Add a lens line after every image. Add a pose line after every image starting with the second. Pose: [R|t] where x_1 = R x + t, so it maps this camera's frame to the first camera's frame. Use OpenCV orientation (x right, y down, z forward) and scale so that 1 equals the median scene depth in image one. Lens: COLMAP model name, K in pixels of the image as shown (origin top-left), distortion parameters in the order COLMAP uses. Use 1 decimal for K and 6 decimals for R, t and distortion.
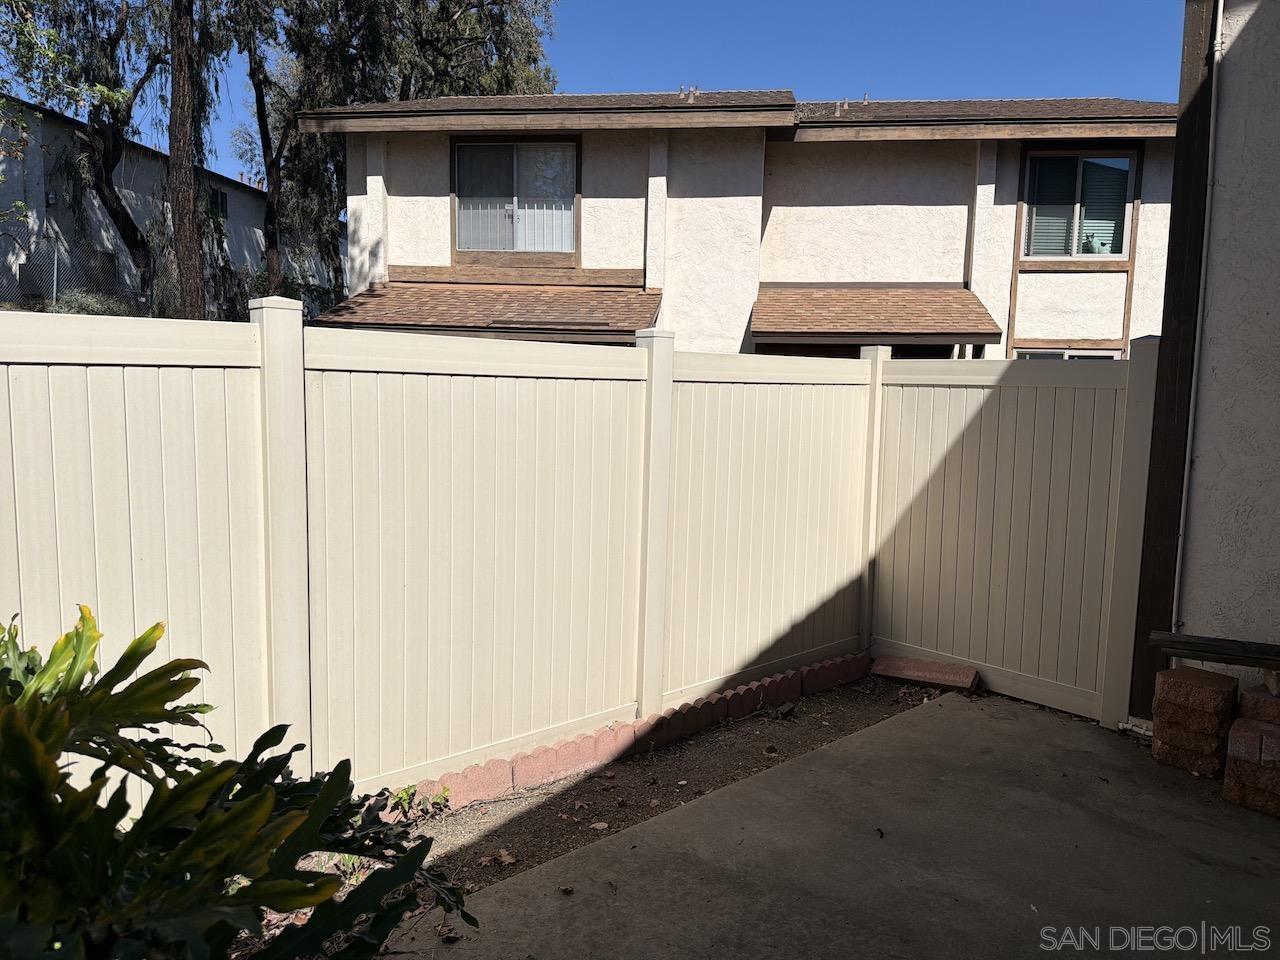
lens RADIAL K [[904.1, 0, 638.8], [0, 904.1, 484.2], [0, 0, 1]] dist [0.077971, -0.113916]
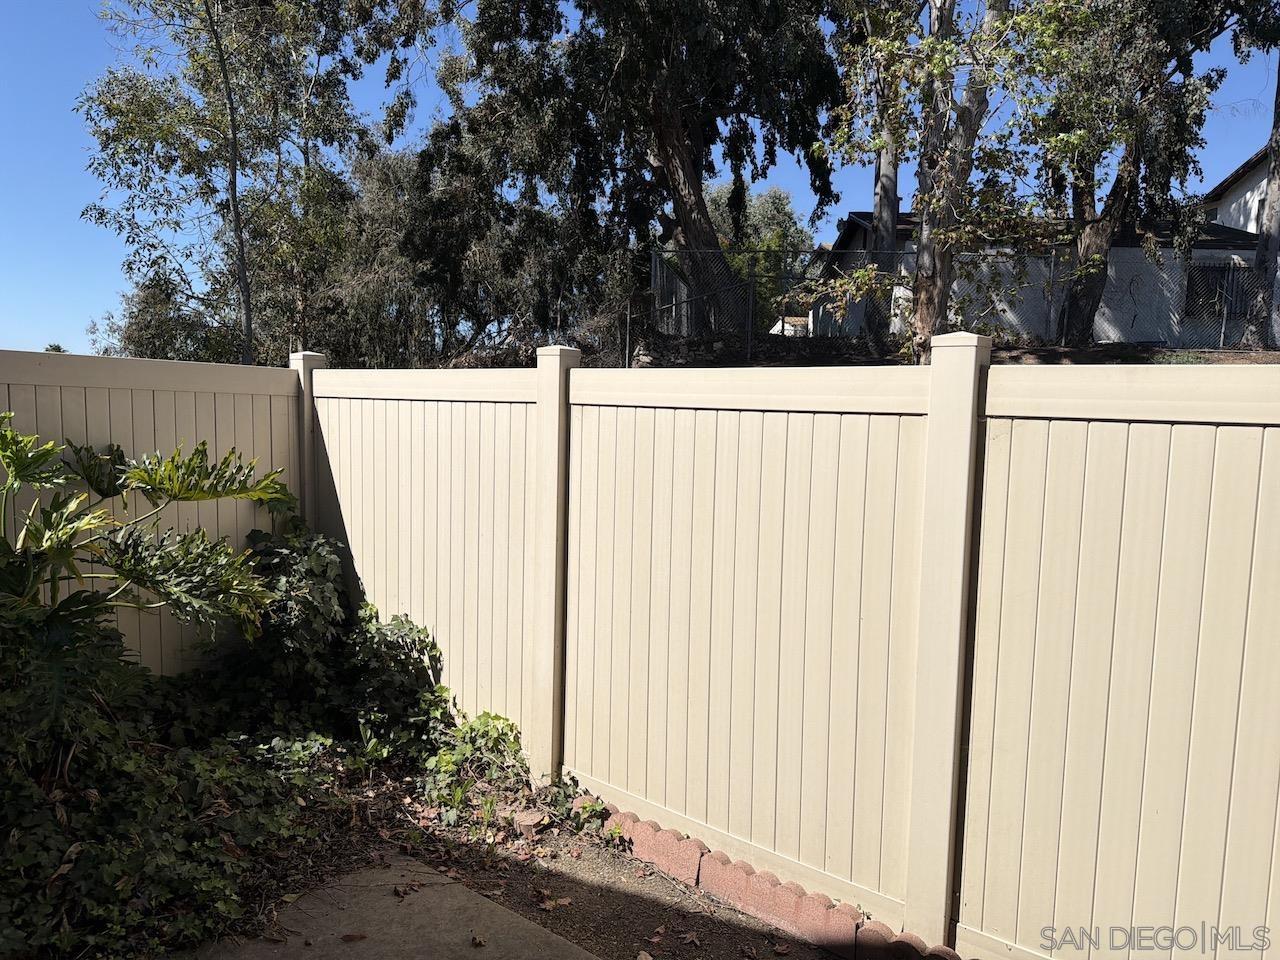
lens RADIAL K [[903.5, 0, 639.2], [0, 903.5, 486.3], [0, 0, 1]] dist [0.027717, 0.000637]
pose [[0.159651, 0.068767, -0.984775, 0.804729], [-0.133446, 0.989918, 0.047492, -0.086217], [0.978112, 0.123832, 0.167218, 0.896445]]
